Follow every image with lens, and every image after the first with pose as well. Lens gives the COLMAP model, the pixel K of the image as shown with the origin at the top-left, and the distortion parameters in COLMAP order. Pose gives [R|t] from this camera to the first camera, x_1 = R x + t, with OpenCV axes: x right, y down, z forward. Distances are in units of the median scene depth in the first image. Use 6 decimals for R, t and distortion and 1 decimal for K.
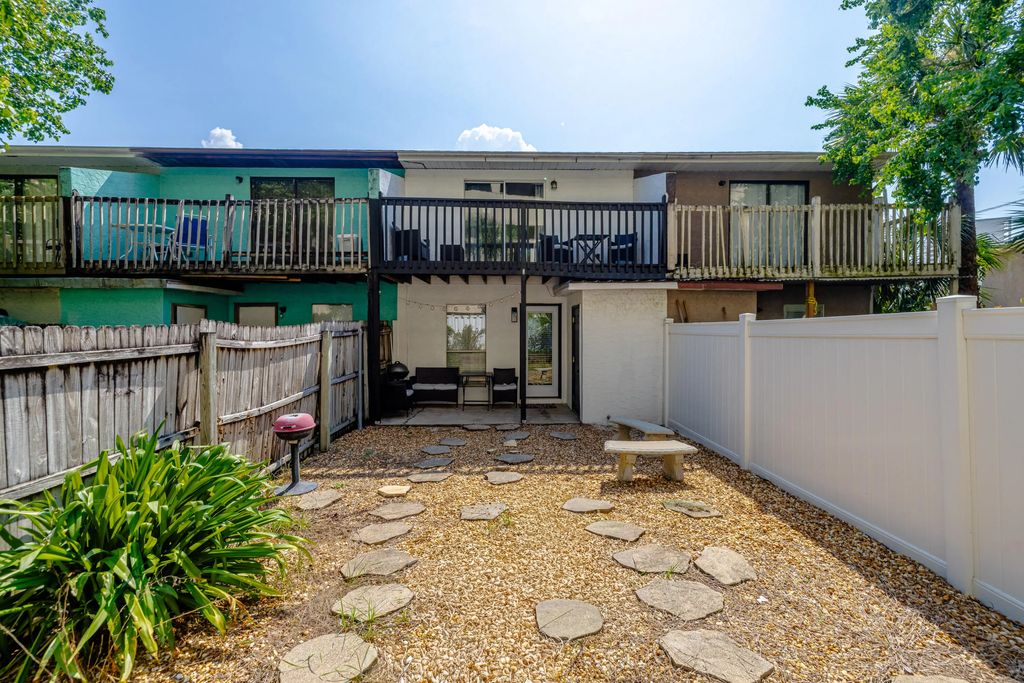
lens RADIAL K [[438.1, 0, 514.2], [0, 438.1, 332.3], [0, 0, 1]] dist [0.006535, -0.002485]
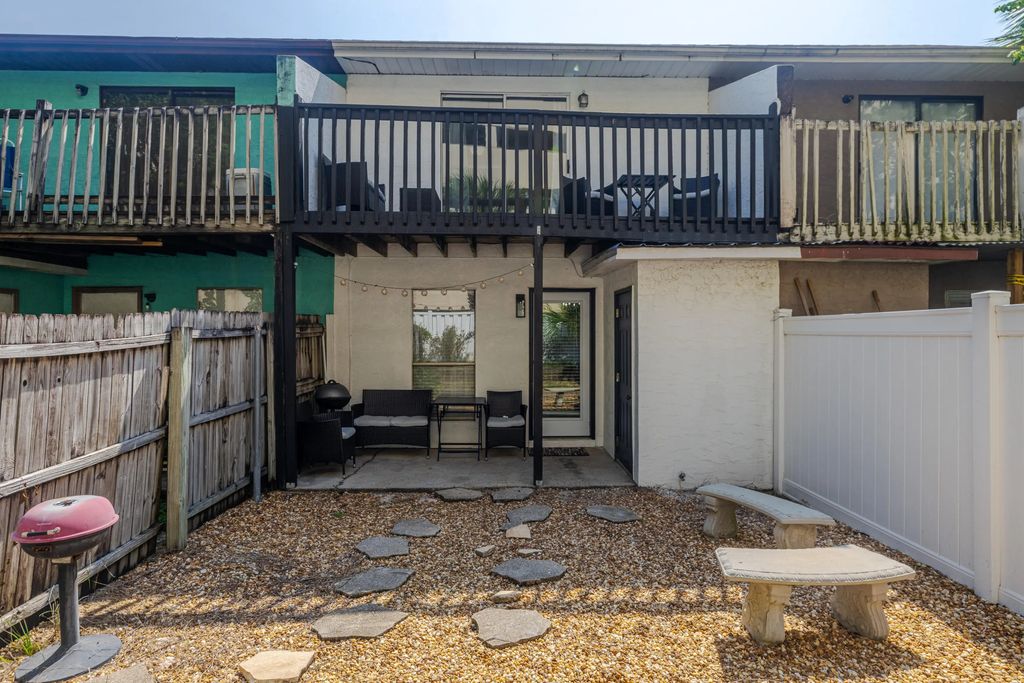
lens RADIAL K [[557.7, 0, 513.9], [0, 557.7, 333.3], [0, 0, 1]] dist [-0.000120, -0.001208]
pose [[0.999992, 0.000347, 0.004019, -0.014828], [-0.000312, 0.999961, -0.008817, 0.008086], [-0.004022, 0.008816, 0.999953, 0.249250]]
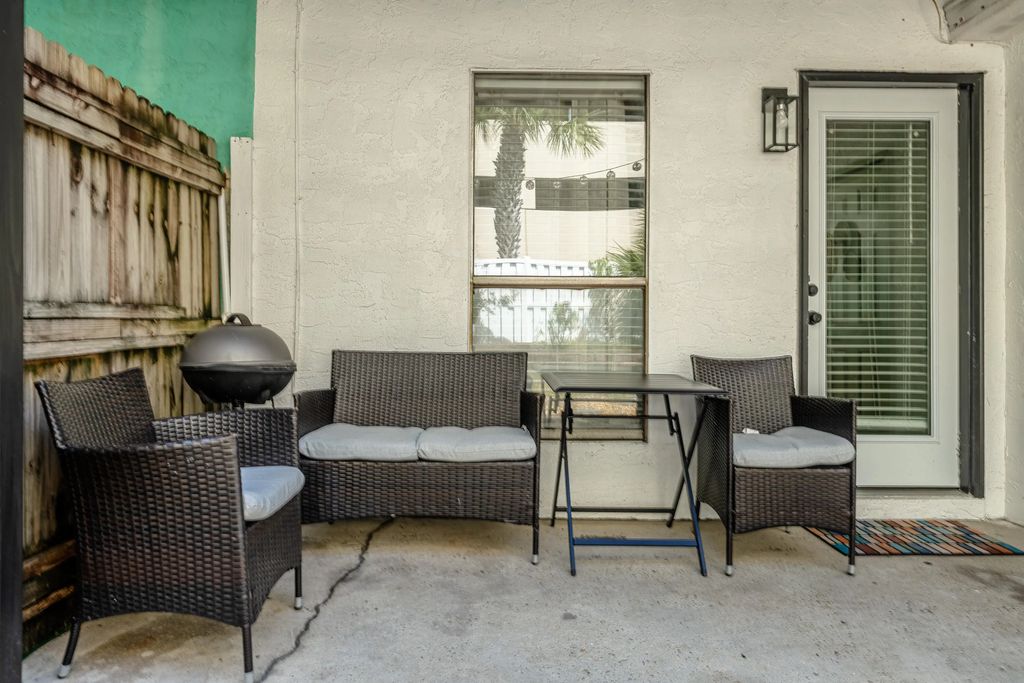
lens RADIAL K [[671.5, 0, 512.3], [0, 671.5, 332.3], [0, 0, 1]] dist [-0.039832, -0.001083]
pose [[0.999929, 0.006642, -0.009854, -0.162383], [-0.006643, 0.999978, -0.000102, 0.087153], [0.009853, 0.000167, 0.999951, 0.824141]]
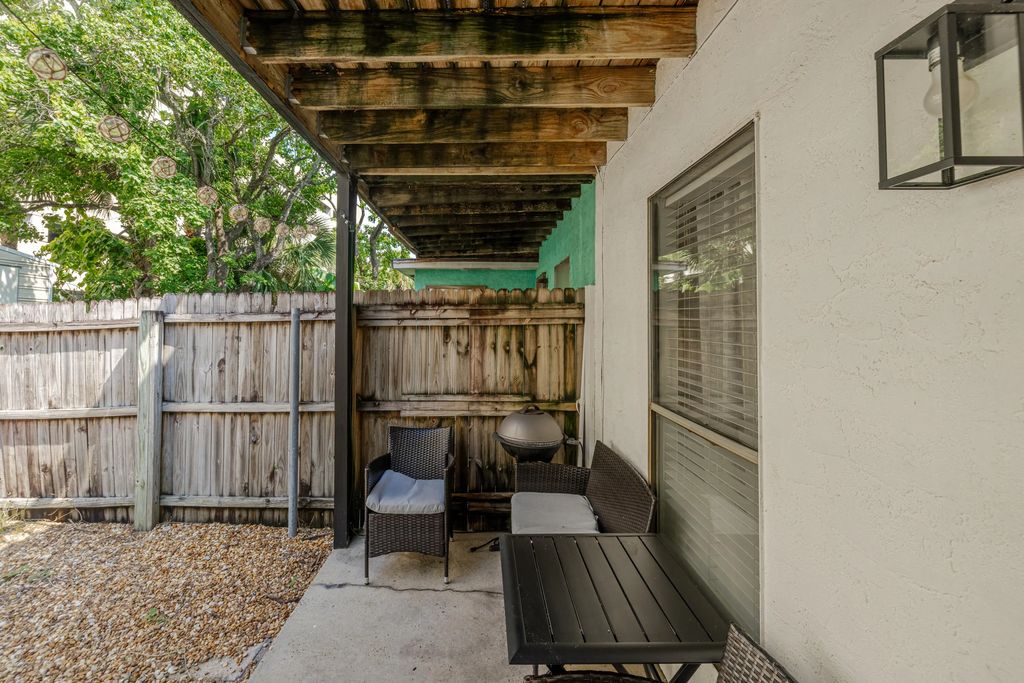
lens RADIAL K [[438.1, 0, 468.3], [0, 438.1, 308.8], [0, 0, 1]] dist [0.006535, -0.002485]
pose [[-0.031308, -0.023019, -0.999245, 0.092440], [-0.017076, 0.999601, -0.022493, -0.000084], [0.999364, 0.016359, -0.031688, 1.138565]]
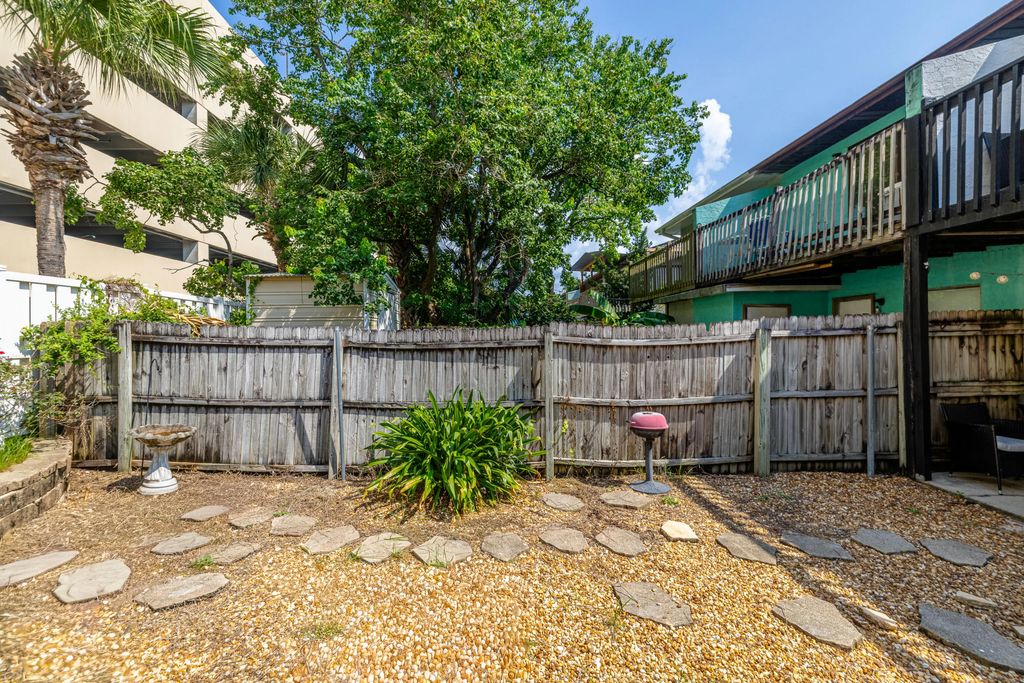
lens RADIAL K [[438.1, 0, 504.6], [0, 438.1, 334.4], [0, 0, 1]] dist [0.006535, -0.002485]
pose [[-0.017995, 0.004716, -0.999827, 0.319173], [0.001672, 0.999988, 0.004687, 0.001521], [0.999837, -0.001588, -0.018002, 0.430326]]
